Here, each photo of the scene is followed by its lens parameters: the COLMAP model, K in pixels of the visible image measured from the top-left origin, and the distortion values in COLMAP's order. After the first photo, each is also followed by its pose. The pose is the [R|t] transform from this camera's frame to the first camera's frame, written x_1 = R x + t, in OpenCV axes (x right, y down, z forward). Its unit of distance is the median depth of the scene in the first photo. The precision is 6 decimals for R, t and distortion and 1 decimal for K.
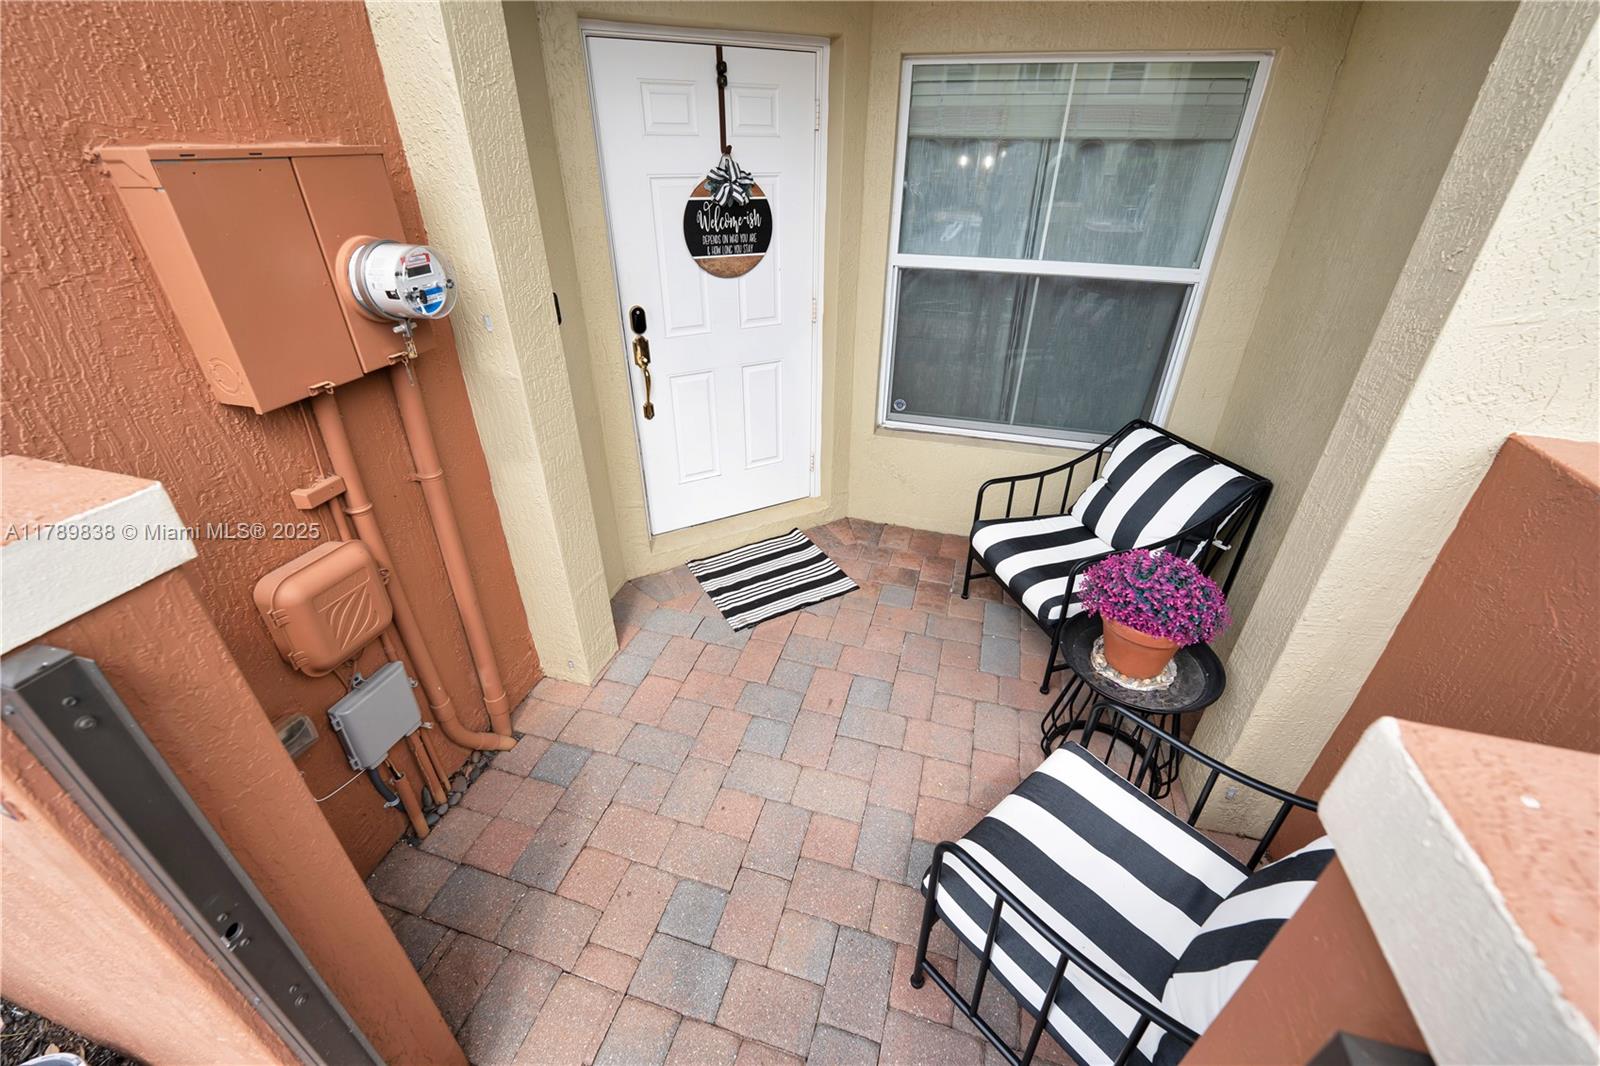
lens RADIAL K [[640.1, 0, 800.0], [0, 640.1, 533.0], [0, 0, 1]] dist [-0.015952, -0.000194]
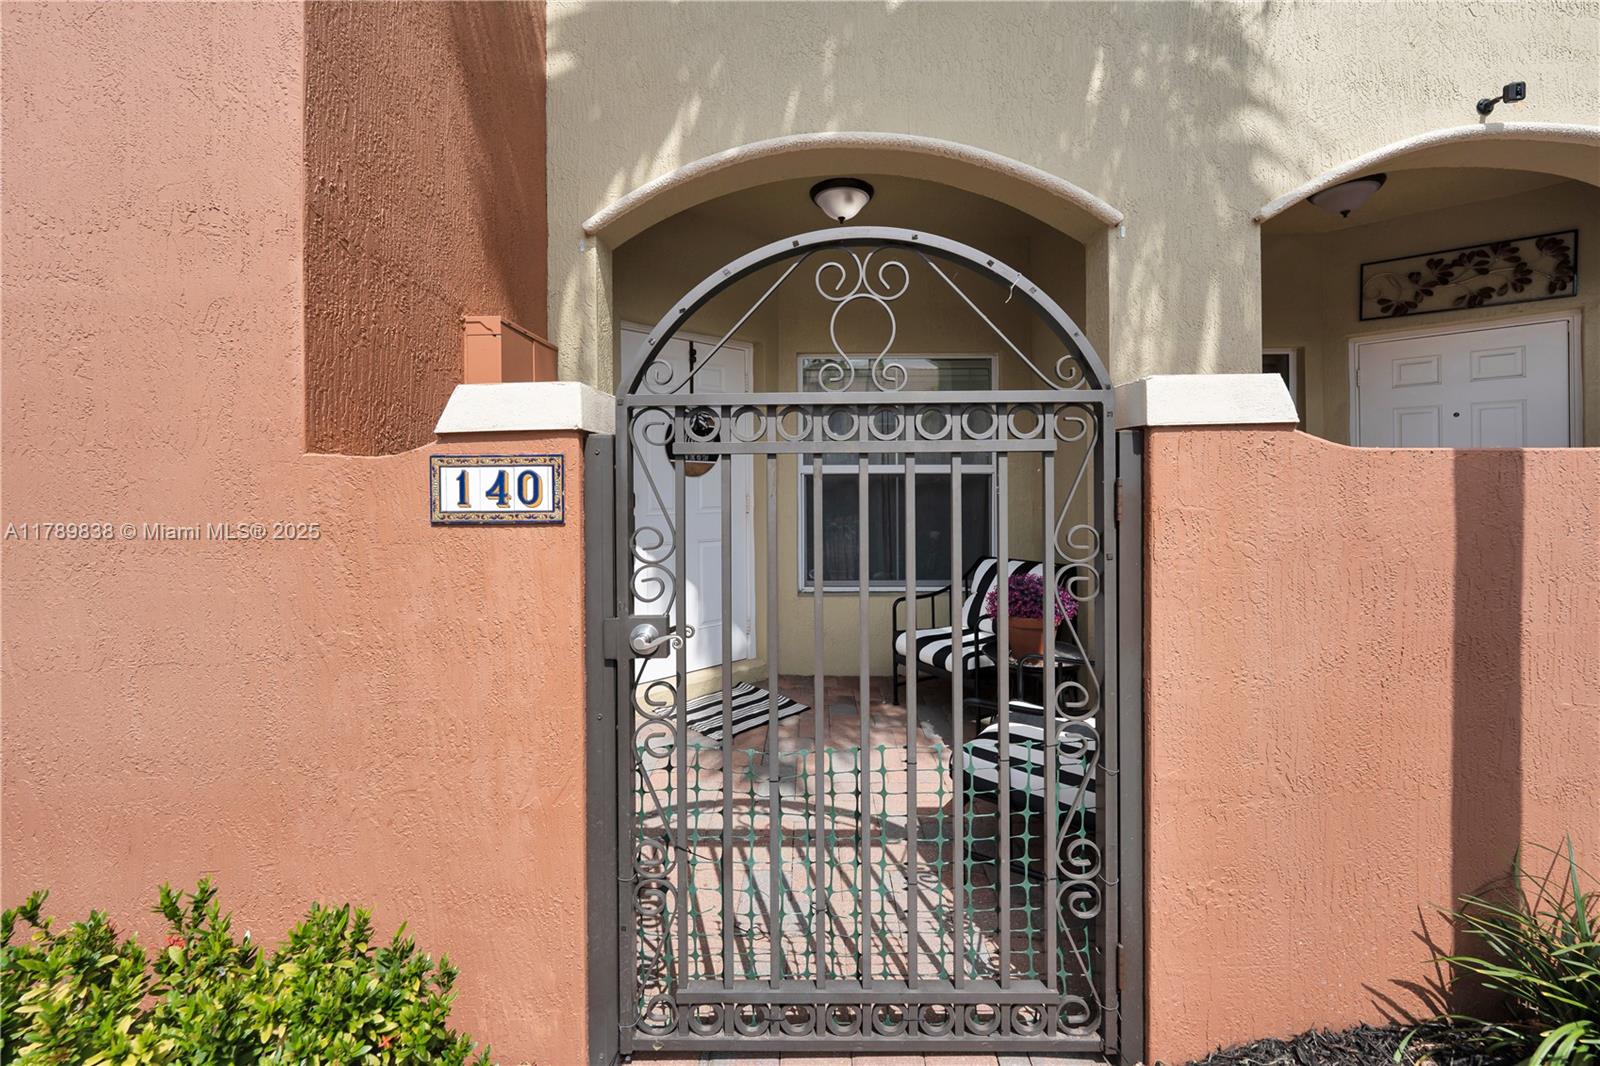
lens RADIAL K [[655.2, 0, 799.7], [0, 655.2, 495.7], [0, 0, 1]] dist [-0.001628, -0.007163]
pose [[0.965946, -0.018689, 0.258068, -0.281656], [0.145495, 0.863997, -0.482017, 0.396138], [-0.213961, 0.503150, 0.837294, -0.249418]]
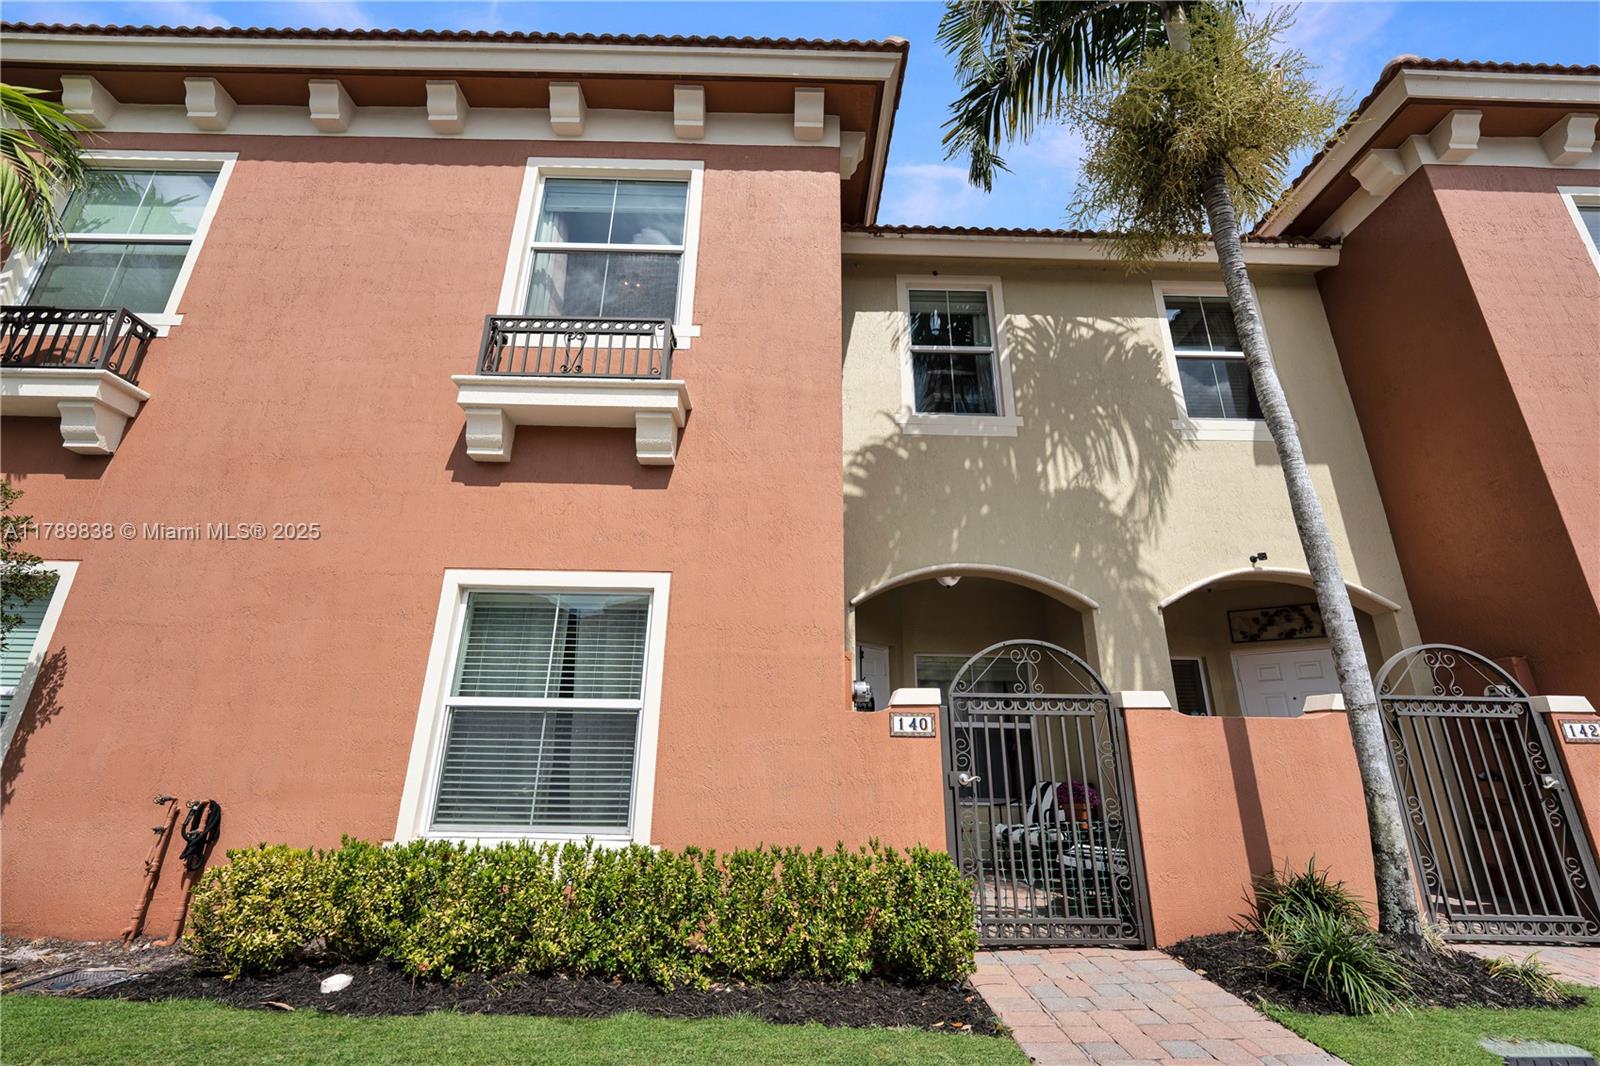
lens RADIAL K [[640.1, 0, 800.0], [0, 640.1, 533.0], [0, 0, 1]] dist [-0.015952, -0.000194]
pose [[0.957469, 0.098269, 0.271287, -1.125367], [0.141446, 0.659639, -0.738153, 0.908171], [-0.251489, 0.745131, 0.617684, -1.002890]]
